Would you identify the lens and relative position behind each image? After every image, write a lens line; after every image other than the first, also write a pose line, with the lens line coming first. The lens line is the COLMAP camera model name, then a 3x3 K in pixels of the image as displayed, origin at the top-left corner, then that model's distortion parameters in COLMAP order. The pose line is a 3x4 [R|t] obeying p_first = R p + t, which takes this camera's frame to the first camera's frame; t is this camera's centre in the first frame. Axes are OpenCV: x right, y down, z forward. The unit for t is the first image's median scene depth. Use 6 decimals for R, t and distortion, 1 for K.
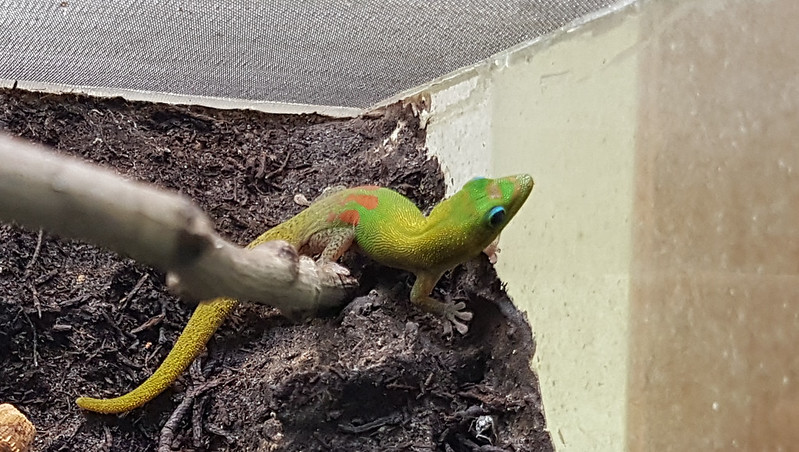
lens RADIAL K [[1239.0, 0, 400.6], [0, 1239.0, 225.5], [0, 0, 1]] dist [0.182806, 0.000000]
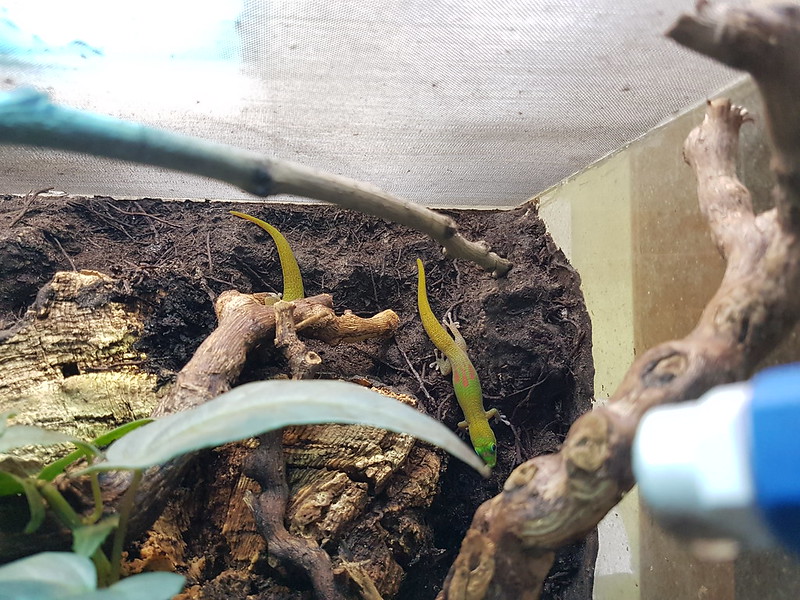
lens RADIAL K [[847.0, 0, 399.6], [0, 847.0, 299.5], [0, 0, 1]] dist [0.015826, 0.000000]
pose [[0.966501, -0.056683, -0.250327, 0.182664], [-0.005845, 0.970196, -0.242253, 0.567551], [0.256598, 0.235601, 0.937363, -0.760648]]
